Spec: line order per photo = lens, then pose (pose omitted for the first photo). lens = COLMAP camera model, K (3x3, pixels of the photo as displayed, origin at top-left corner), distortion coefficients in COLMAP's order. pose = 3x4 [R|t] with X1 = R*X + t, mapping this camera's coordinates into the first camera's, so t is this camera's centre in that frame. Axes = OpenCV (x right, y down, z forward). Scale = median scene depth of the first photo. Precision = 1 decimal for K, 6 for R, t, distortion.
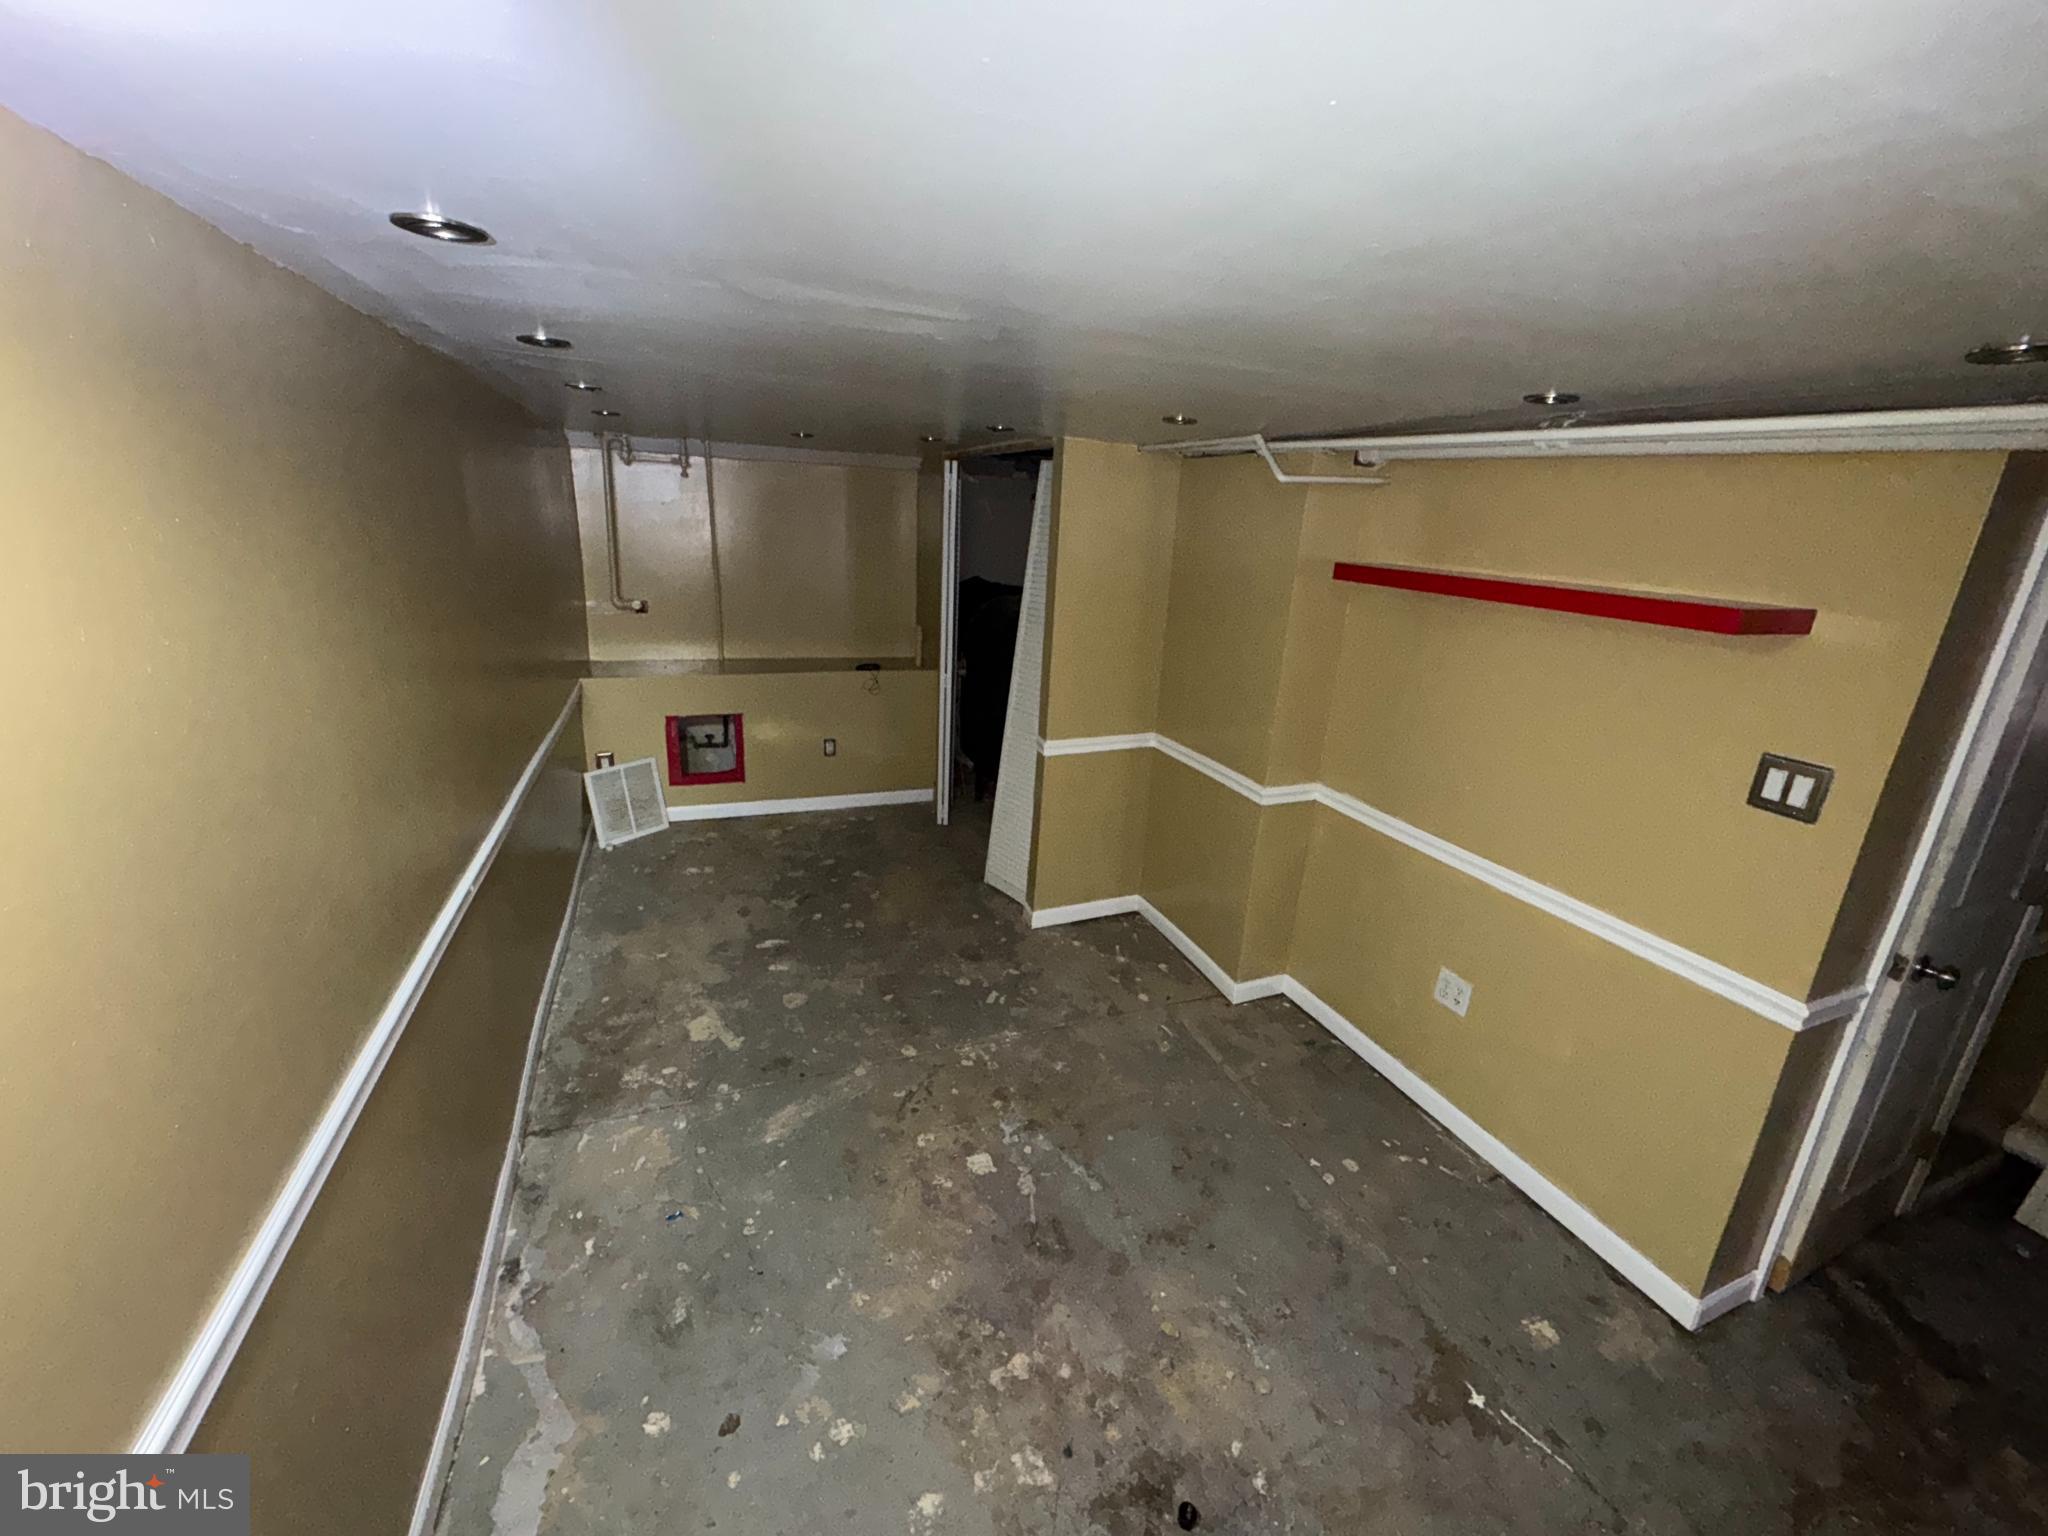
lens RADIAL K [[817.4, 0, 1018.1], [0, 817.4, 764.2], [0, 0, 1]] dist [-0.004305, 0.001012]
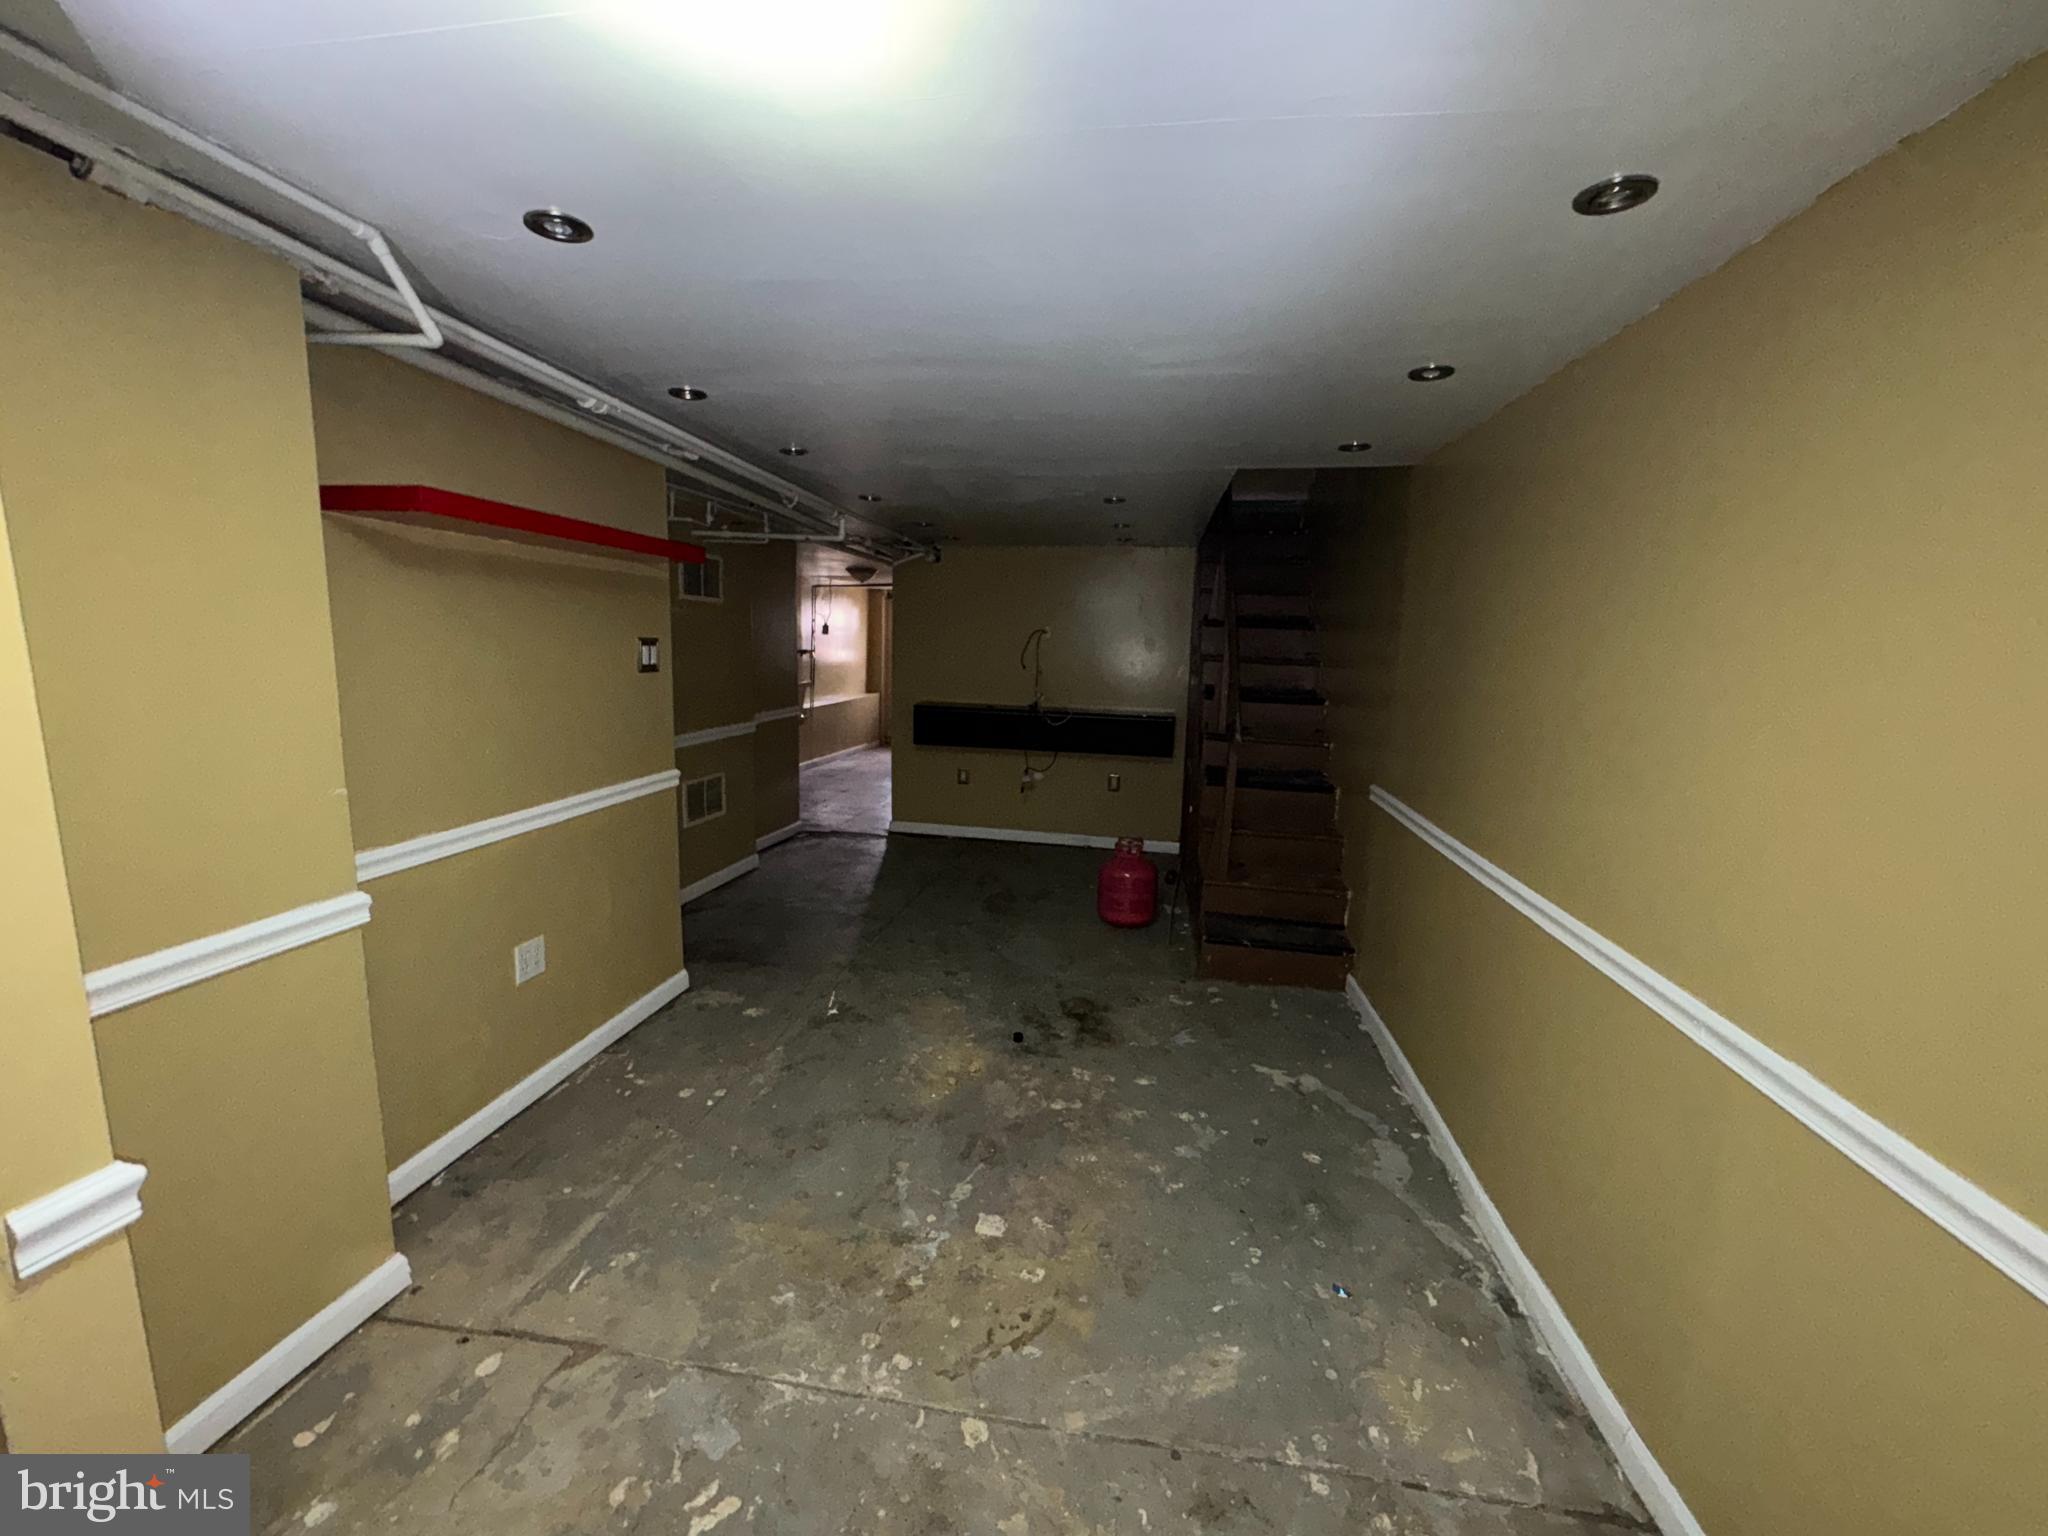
lens RADIAL K [[817.4, 0, 1020.0], [0, 817.4, 763.6], [0, 0, 1]] dist [-0.004305, 0.001012]
pose [[-0.858523, -0.158229, 0.487752, -0.412356], [0.072153, 0.904460, 0.420411, -0.305978], [-0.507673, 0.396125, -0.765083, 1.444410]]
